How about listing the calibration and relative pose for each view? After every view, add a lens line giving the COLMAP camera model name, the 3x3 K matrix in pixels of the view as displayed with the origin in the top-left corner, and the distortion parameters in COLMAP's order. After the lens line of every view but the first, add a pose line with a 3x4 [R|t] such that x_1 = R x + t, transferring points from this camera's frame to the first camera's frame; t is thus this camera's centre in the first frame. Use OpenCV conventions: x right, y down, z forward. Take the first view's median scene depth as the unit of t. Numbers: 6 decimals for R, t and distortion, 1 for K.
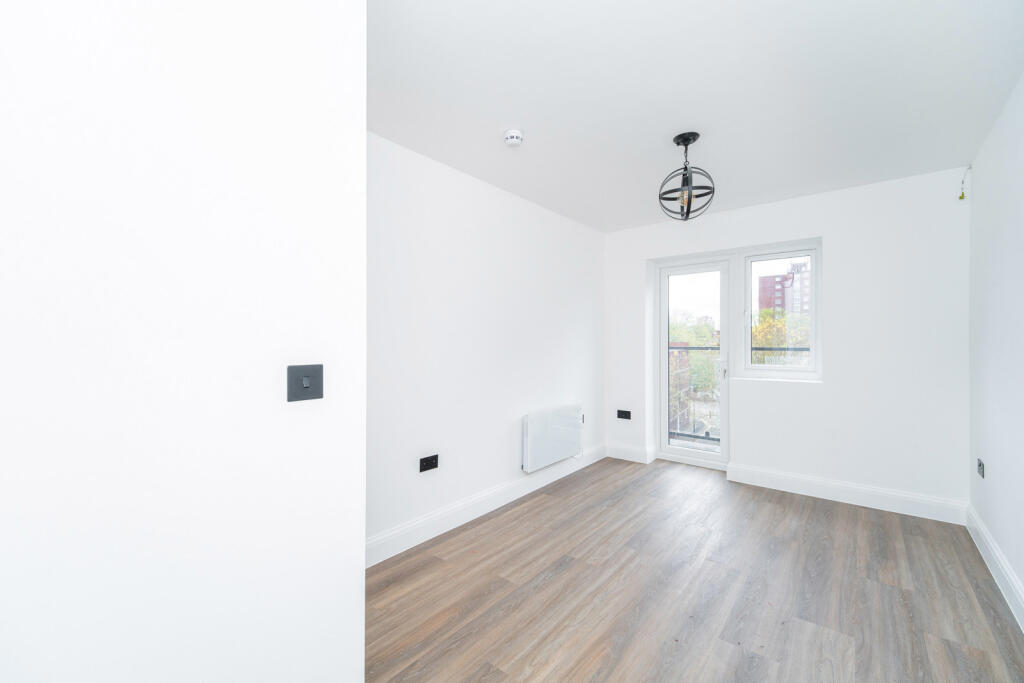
lens RADIAL K [[426.6, 0, 511.2], [0, 426.6, 339.4], [0, 0, 1]] dist [0.001815, -0.000284]
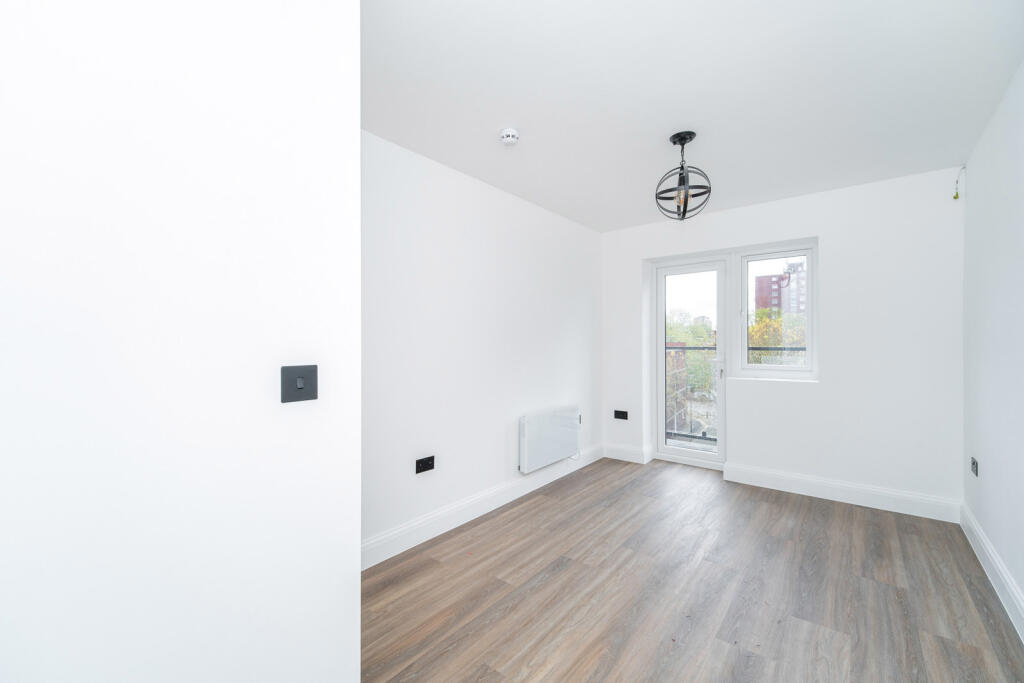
lens RADIAL K [[428.1, 0, 512.0], [0, 428.1, 341.5], [0, 0, 1]] dist [-0.000159, 0.000193]
pose [[0.999962, -0.002559, 0.008349, 0.002048], [0.002527, 0.999989, 0.003838, 0.000015], [-0.008359, -0.003817, 0.999958, 0.002502]]
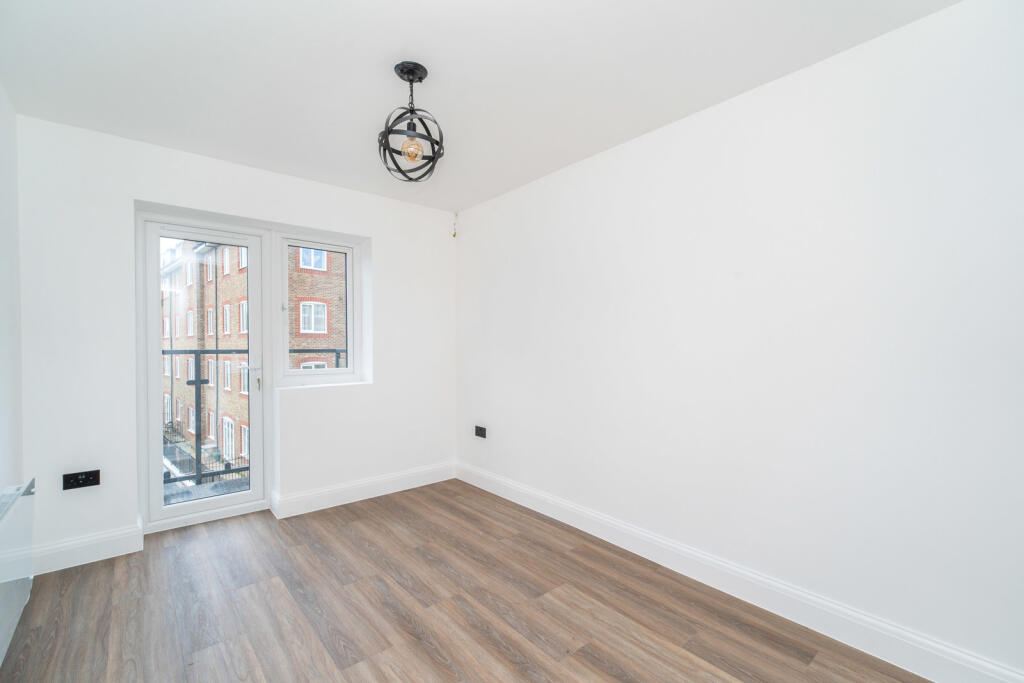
lens RADIAL K [[441.5, 0, 512.3], [0, 441.5, 345.6], [0, 0, 1]] dist [0.002099, -0.000099]
pose [[0.167413, -0.006725, 0.985864, -0.387077], [-0.003669, 0.999966, 0.007444, 0.005876], [-0.985880, -0.004863, 0.167383, 0.782467]]
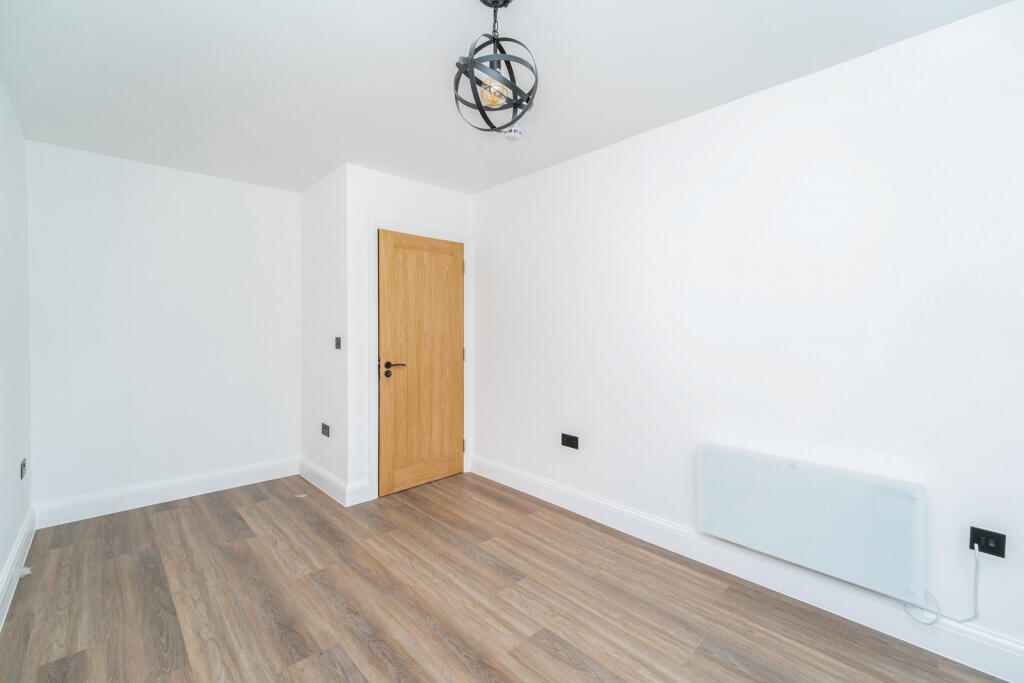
lens RADIAL K [[441.5, 0, 512.3], [0, 441.5, 345.6], [0, 0, 1]] dist [0.002099, -0.000099]
pose [[-0.125193, 0.048639, -0.990940, 1.140195], [-0.001119, 0.998790, 0.049165, -0.001944], [0.992132, 0.007264, -0.124987, 1.244625]]
